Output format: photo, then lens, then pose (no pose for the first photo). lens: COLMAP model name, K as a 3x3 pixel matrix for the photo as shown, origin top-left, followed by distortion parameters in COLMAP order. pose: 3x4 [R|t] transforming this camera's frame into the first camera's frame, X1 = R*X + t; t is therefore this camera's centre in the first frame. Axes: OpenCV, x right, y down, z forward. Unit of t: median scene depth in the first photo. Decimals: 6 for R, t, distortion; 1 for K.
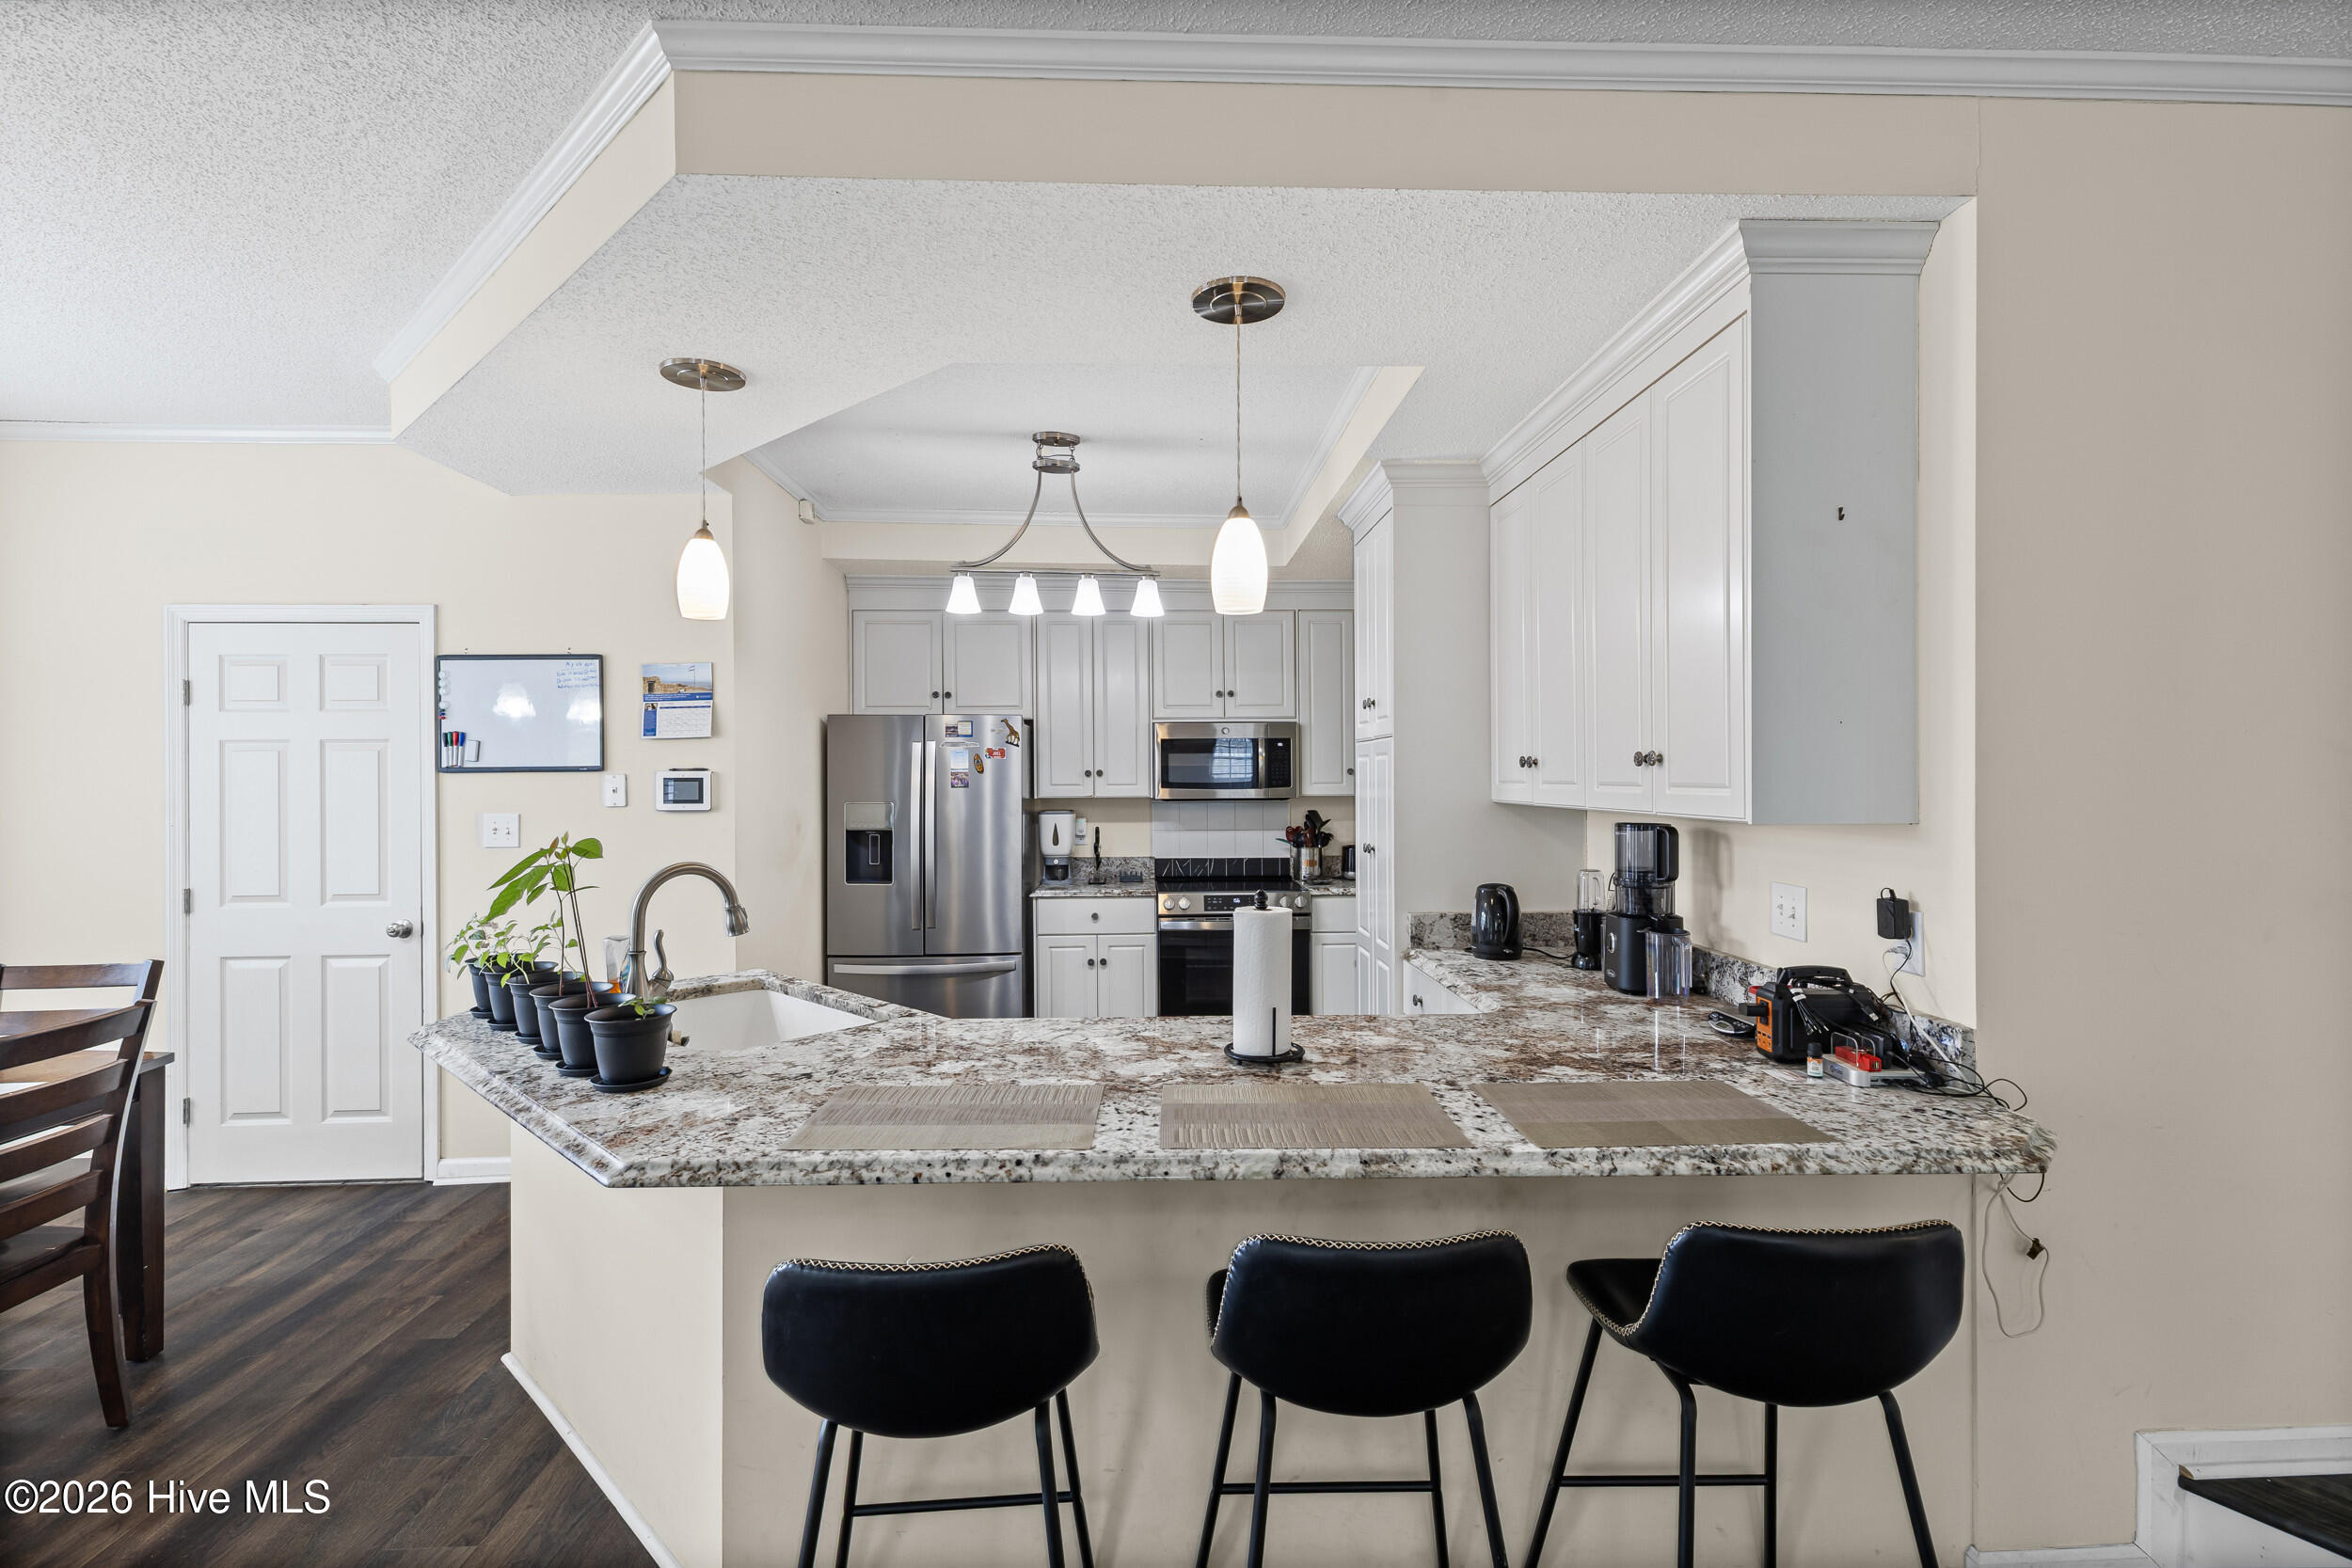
lens RADIAL K [[1056.5, 0, 1172.4], [0, 1056.5, 776.4], [0, 0, 1]] dist [0.005608, 0.000439]
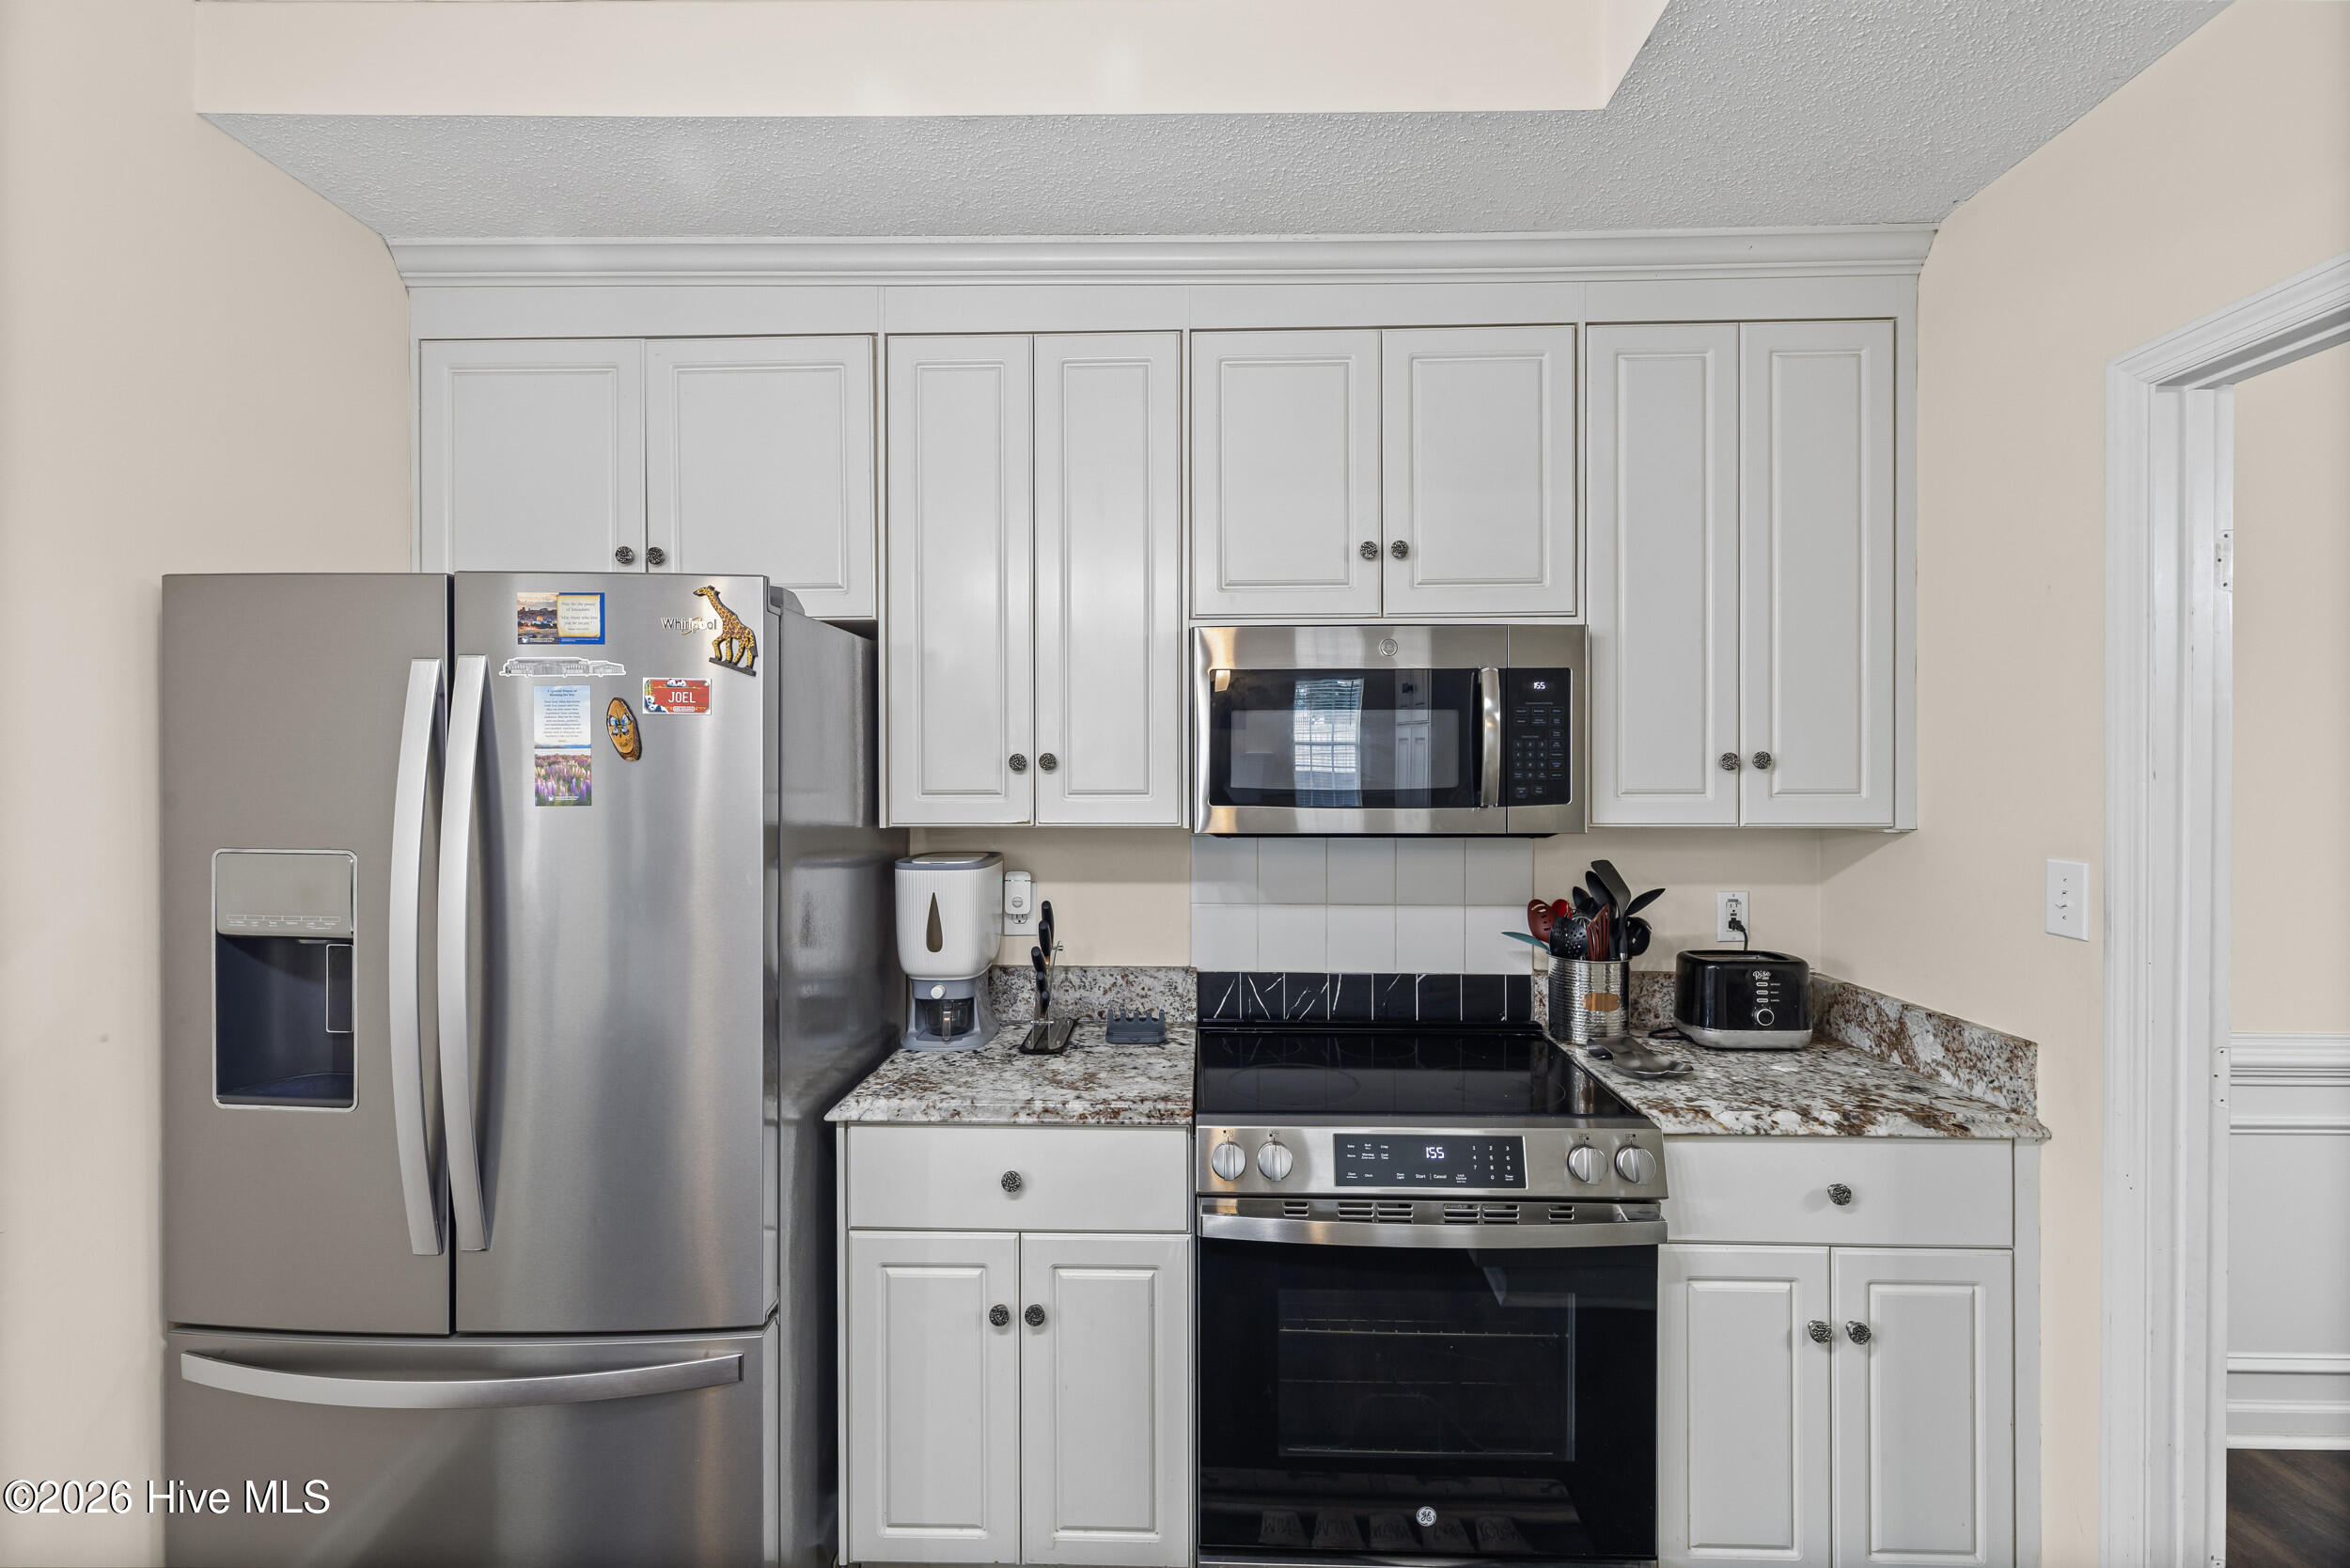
lens RADIAL K [[1055.7, 0, 1175.8], [0, 1055.7, 774.7], [0, 0, 1]] dist [0.005608, 0.000439]
pose [[0.998015, 0.006508, -0.062637, 0.000157], [-0.006208, 0.999968, 0.004984, -0.001006], [0.062667, -0.004585, 0.998024, 0.692051]]
